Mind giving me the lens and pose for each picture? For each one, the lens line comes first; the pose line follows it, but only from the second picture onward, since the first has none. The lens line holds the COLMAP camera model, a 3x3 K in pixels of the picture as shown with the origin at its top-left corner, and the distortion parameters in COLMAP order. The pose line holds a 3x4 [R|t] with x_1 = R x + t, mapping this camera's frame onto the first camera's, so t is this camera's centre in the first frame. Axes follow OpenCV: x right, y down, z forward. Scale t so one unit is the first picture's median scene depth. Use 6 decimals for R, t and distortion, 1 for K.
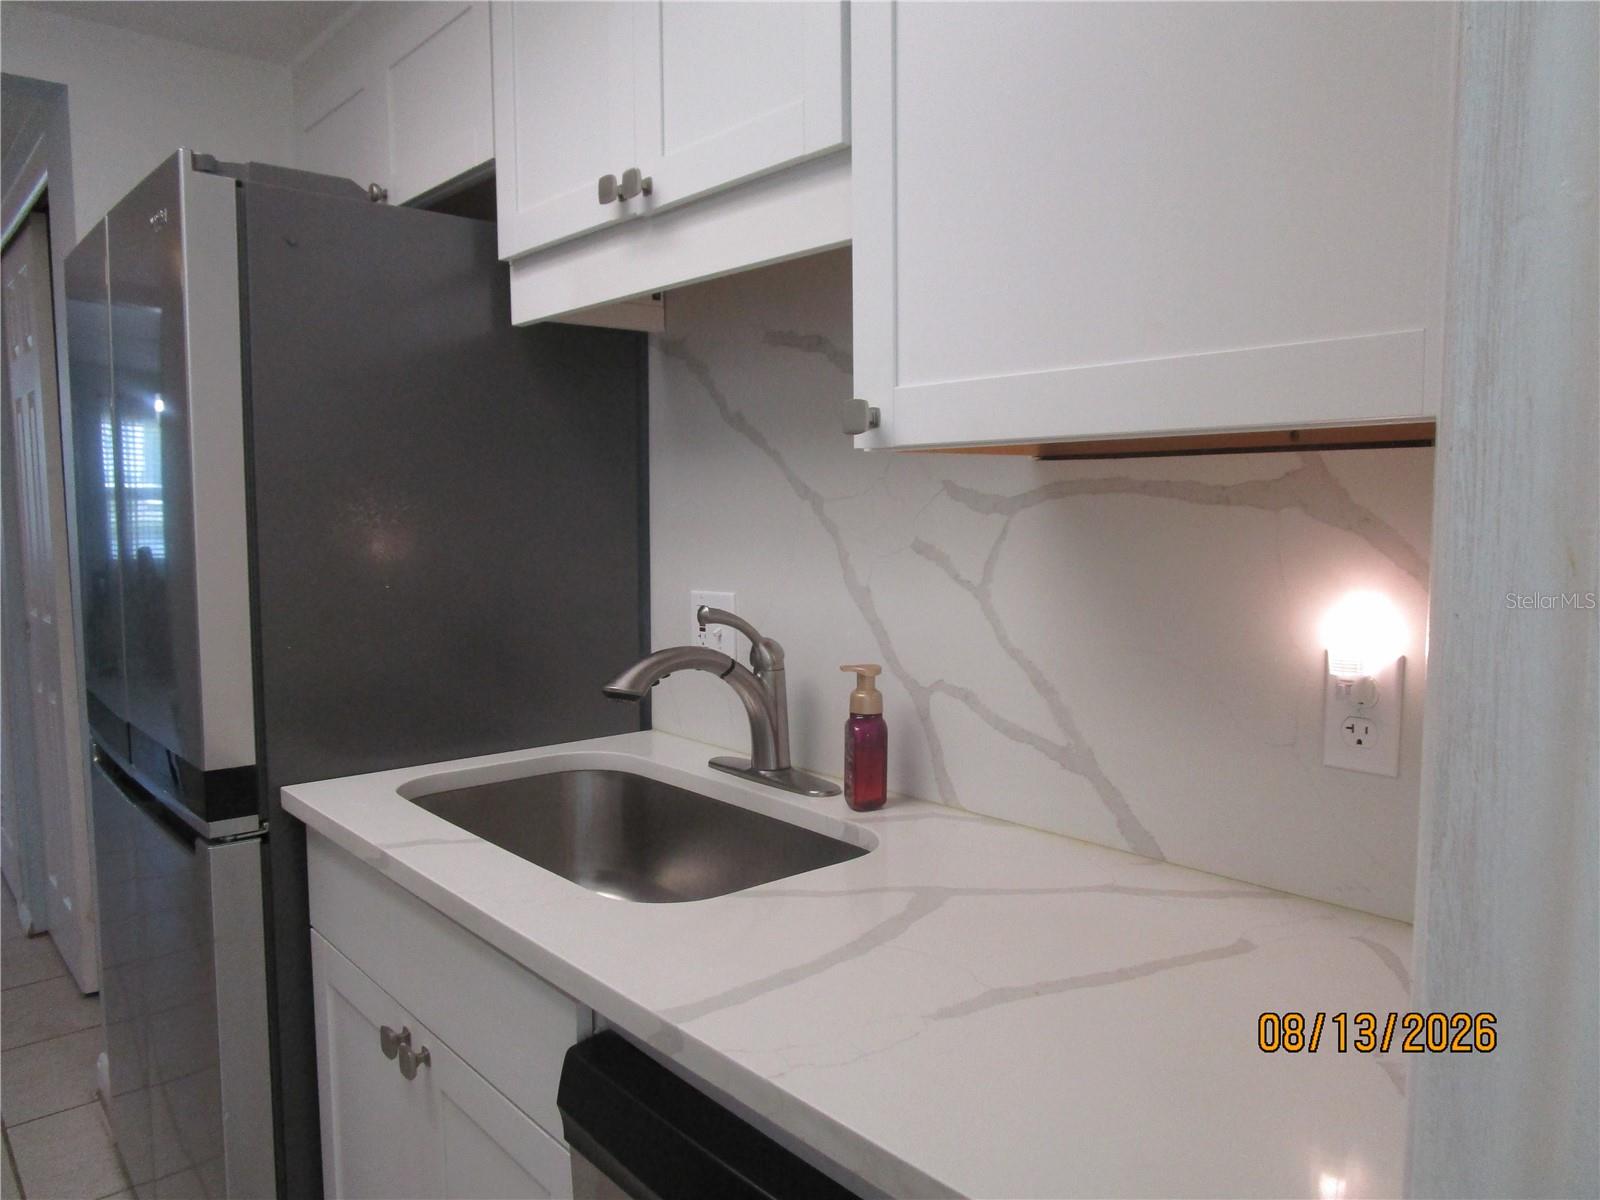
lens RADIAL K [[1141.2, 0, 795.5], [0, 1141.2, 607.1], [0, 0, 1]] dist [-0.027010, 0.013021]
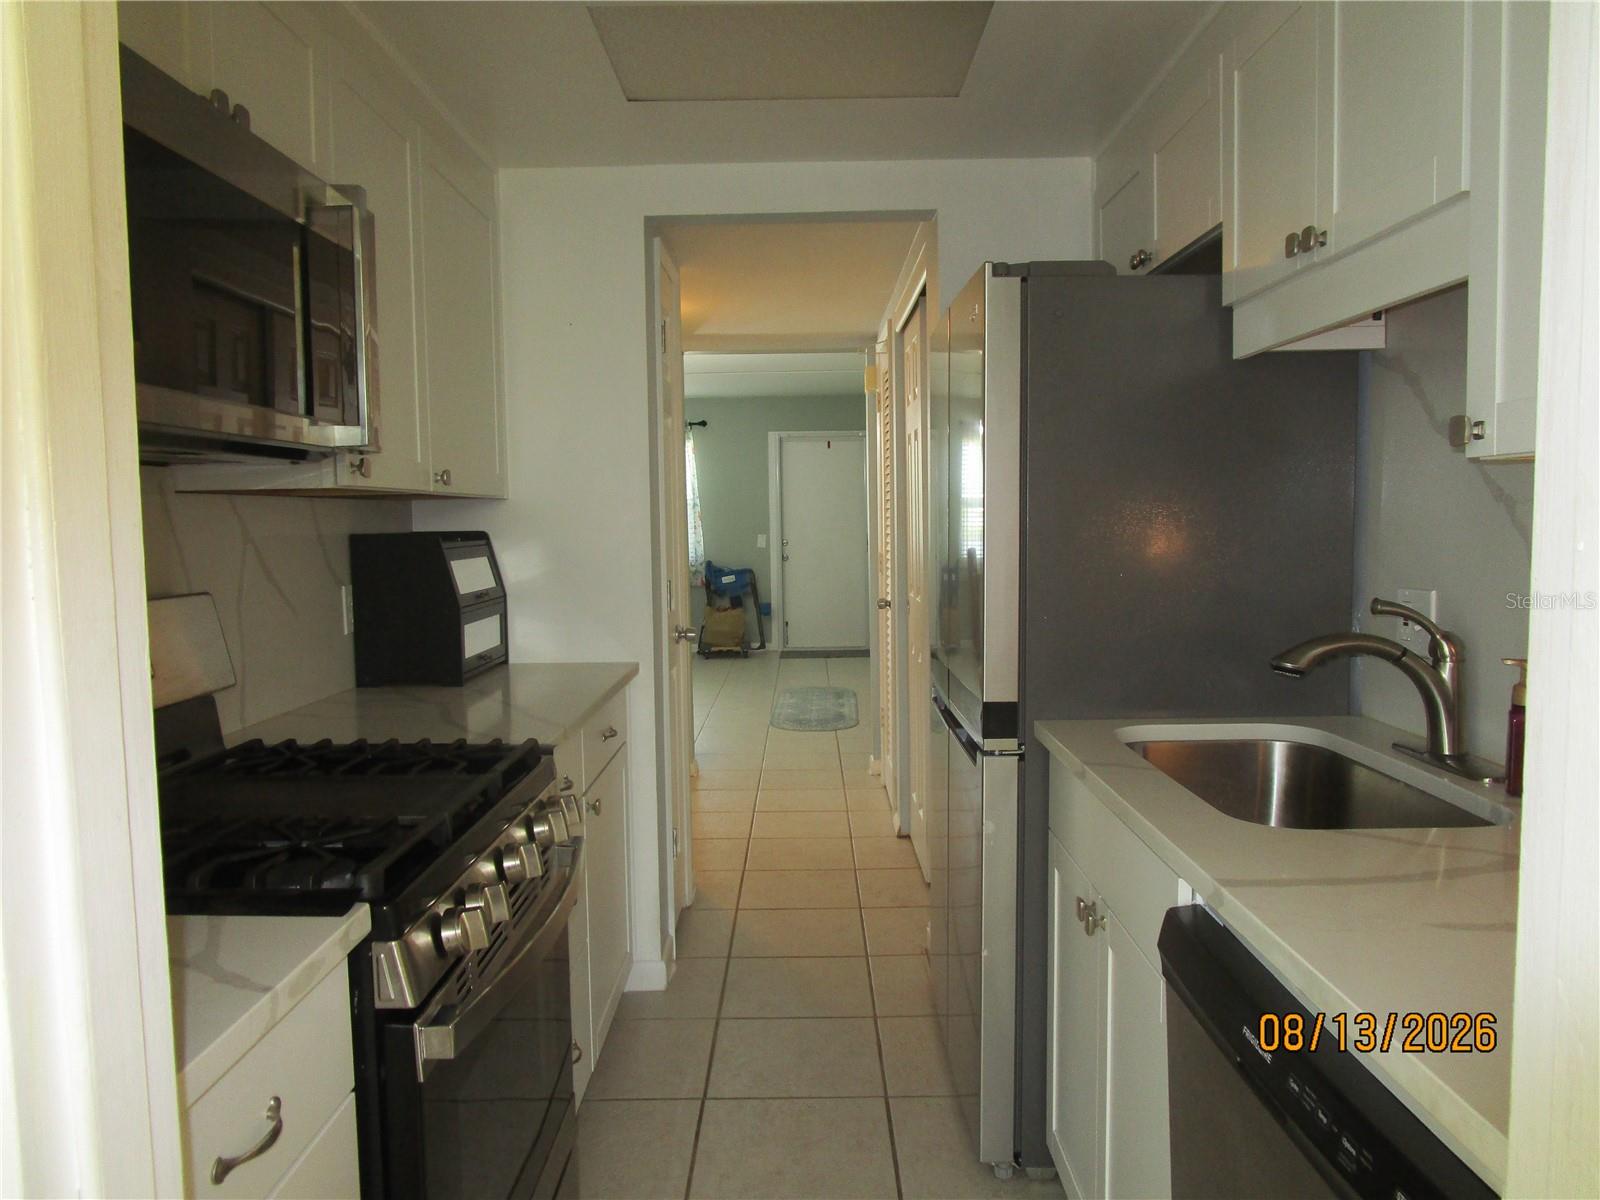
lens RADIAL K [[1141.2, 0, 795.5], [0, 1141.2, 607.1], [0, 0, 1]] dist [-0.027010, 0.013021]
pose [[0.752453, 0.043902, -0.657181, 0.233001], [-0.046900, 0.998815, 0.013025, 0.020872], [0.656974, 0.021021, 0.753620, -0.224524]]
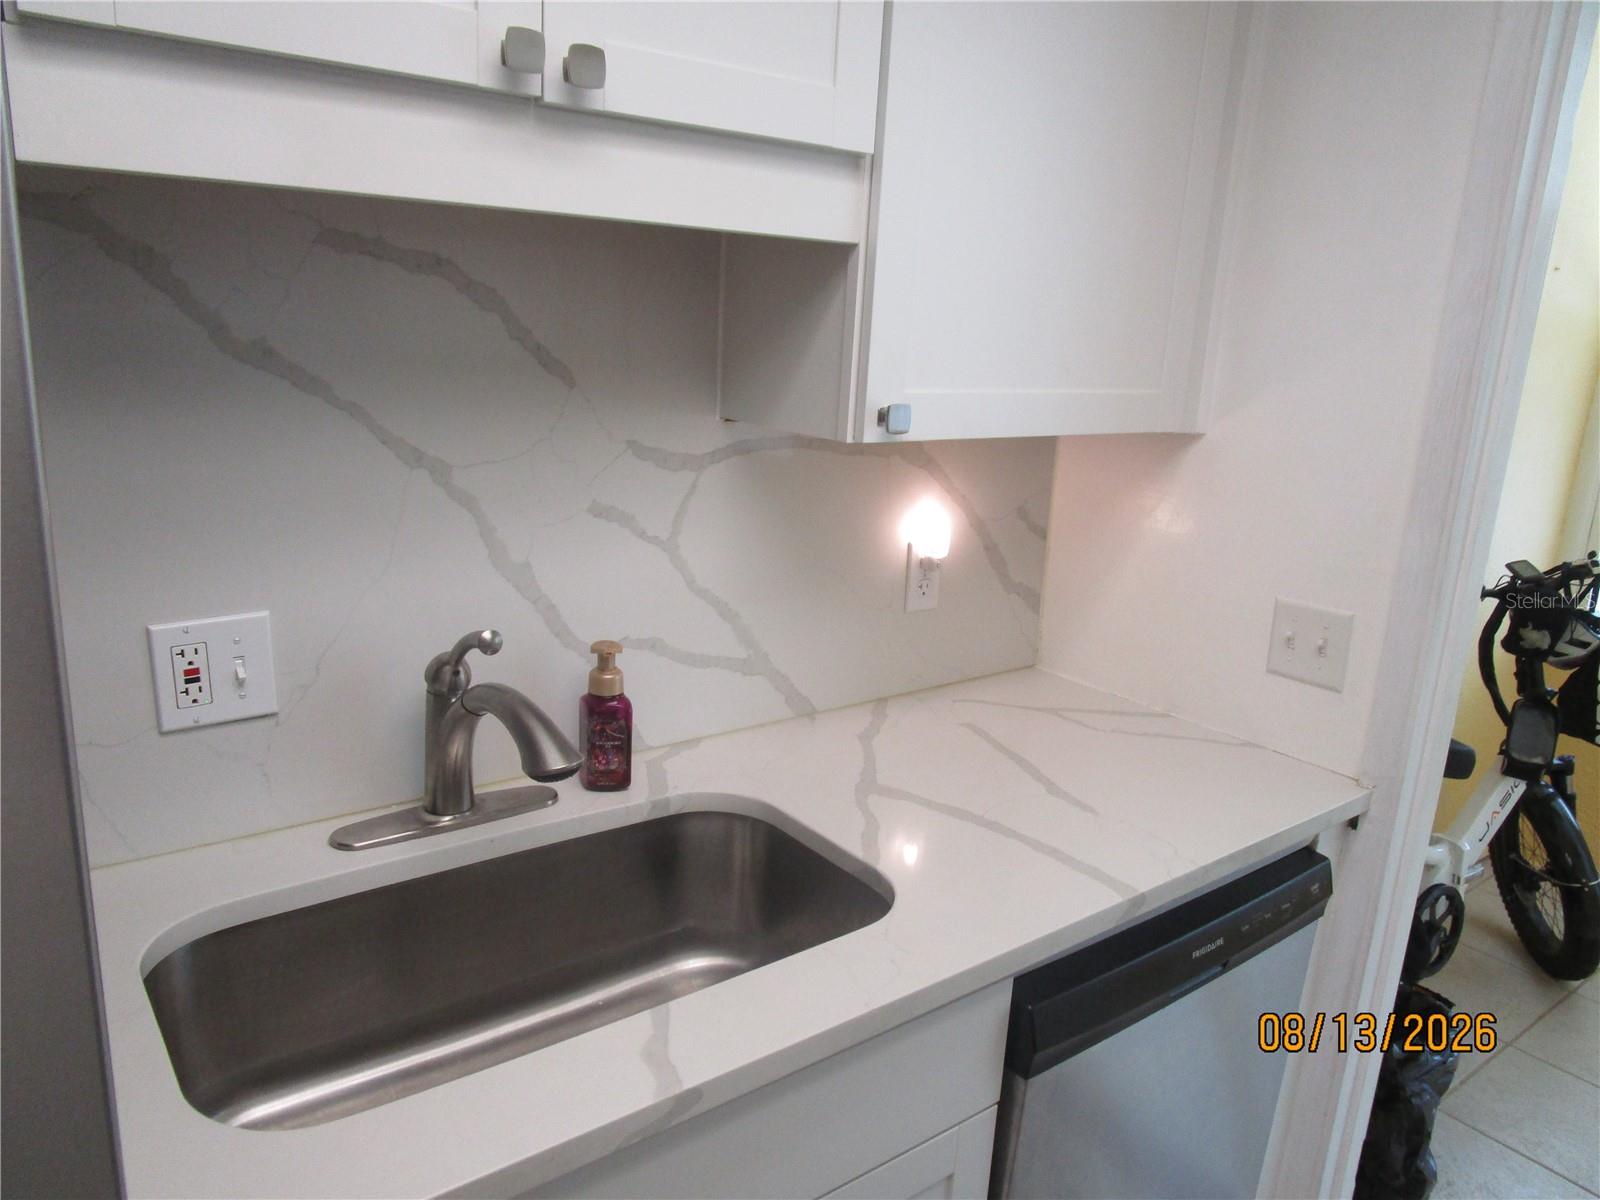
lens RADIAL K [[1141.2, 0, 795.5], [0, 1141.2, 607.1], [0, 0, 1]] dist [-0.027010, 0.013021]
pose [[0.063207, -0.242622, 0.968060, -0.831791], [0.041129, 0.969808, 0.240375, -0.198103], [-0.997153, 0.024622, 0.071277, 0.773846]]
